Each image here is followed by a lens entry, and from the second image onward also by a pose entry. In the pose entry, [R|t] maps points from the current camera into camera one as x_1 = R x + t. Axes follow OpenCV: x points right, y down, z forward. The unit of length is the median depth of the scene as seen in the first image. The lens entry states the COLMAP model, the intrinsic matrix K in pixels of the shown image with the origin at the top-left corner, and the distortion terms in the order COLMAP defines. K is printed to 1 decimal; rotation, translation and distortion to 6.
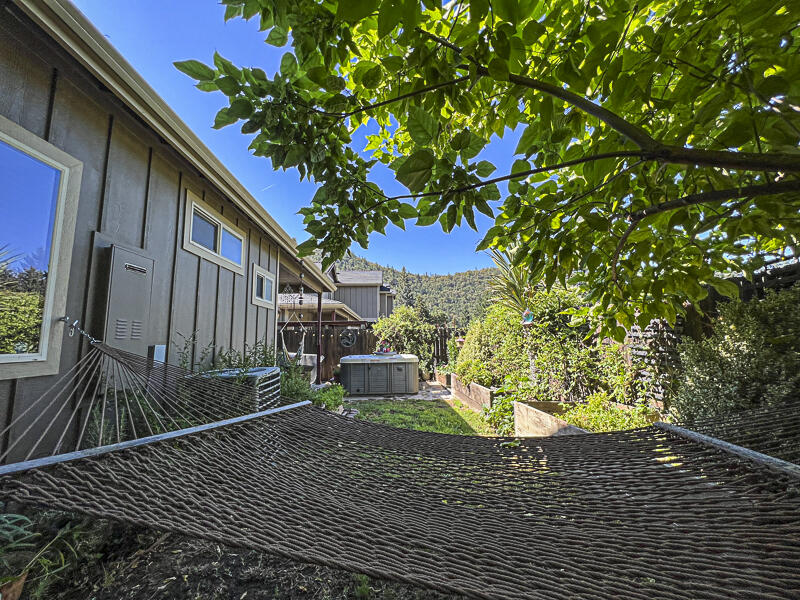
lens RADIAL K [[320.4, 0, 400.0], [0, 320.4, 300.0], [0, 0, 1]] dist [-0.000034, -0.000002]
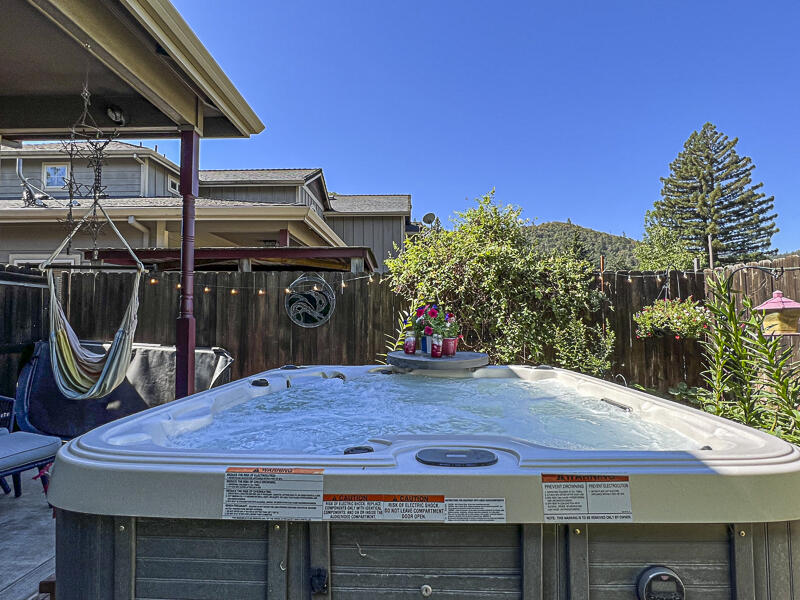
lens RADIAL K [[398.3, 0, 400.0], [0, 398.3, 300.0], [0, 0, 1]] dist [0.000138, 0.000008]
pose [[0.997435, 0.009192, -0.070988, -0.046474], [-0.003513, 0.996811, 0.079726, 0.089728], [0.071495, -0.079272, 0.994286, 0.633166]]
